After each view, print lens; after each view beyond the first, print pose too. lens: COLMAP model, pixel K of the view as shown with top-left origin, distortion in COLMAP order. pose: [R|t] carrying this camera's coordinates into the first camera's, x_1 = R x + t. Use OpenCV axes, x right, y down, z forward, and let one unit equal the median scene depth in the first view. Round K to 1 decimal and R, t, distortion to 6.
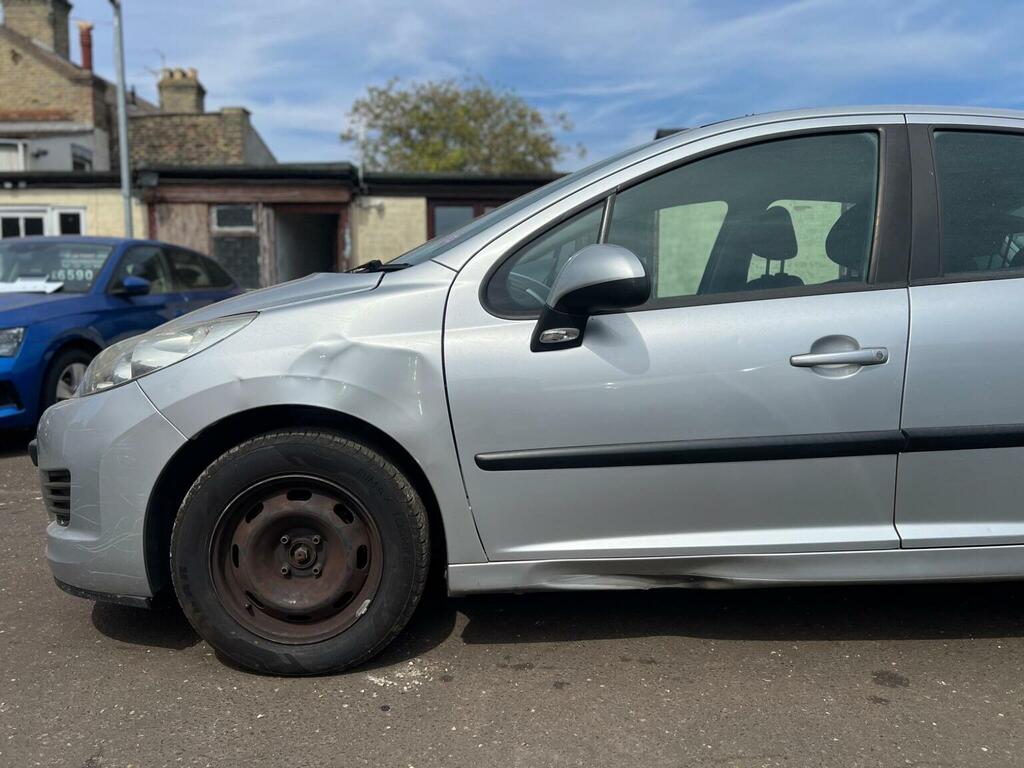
lens RADIAL K [[762.0, 0, 508.7], [0, 762.0, 401.0], [0, 0, 1]] dist [0.023795, -0.020754]
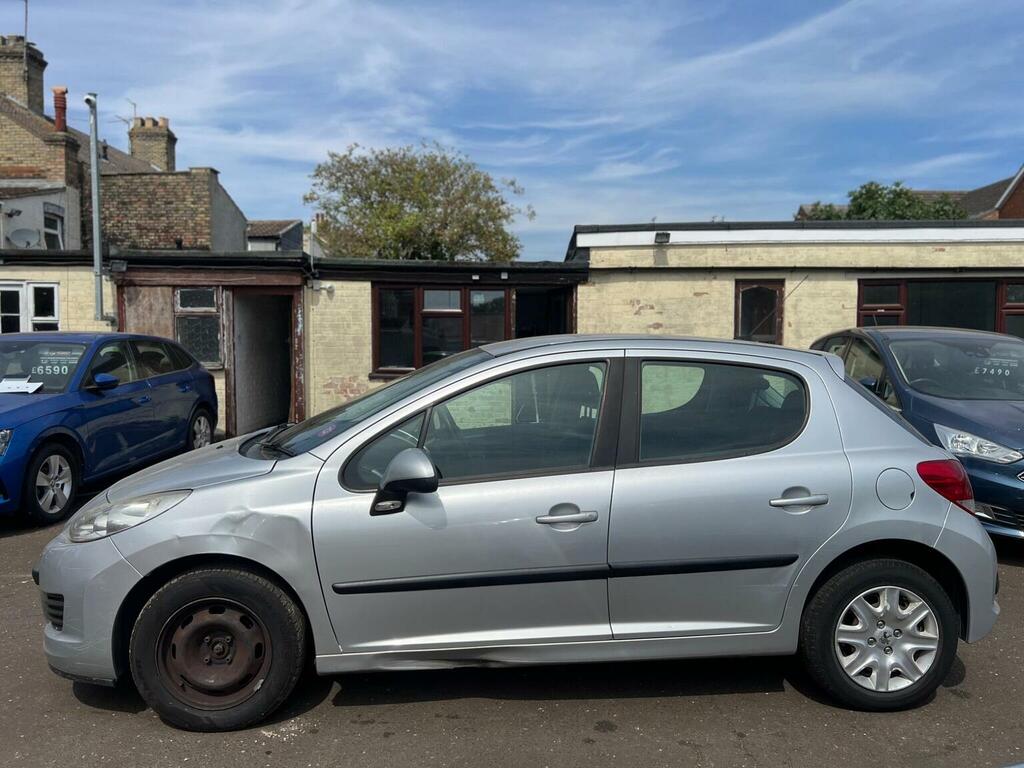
lens RADIAL K [[762.0, 0, 508.7], [0, 762.0, 401.0], [0, 0, 1]] dist [0.023795, -0.020754]
pose [[0.999356, -0.000082, 0.035887, 0.211329], [0.001400, 0.999325, -0.036710, -0.198753], [-0.035860, 0.036737, 0.998681, -0.467523]]
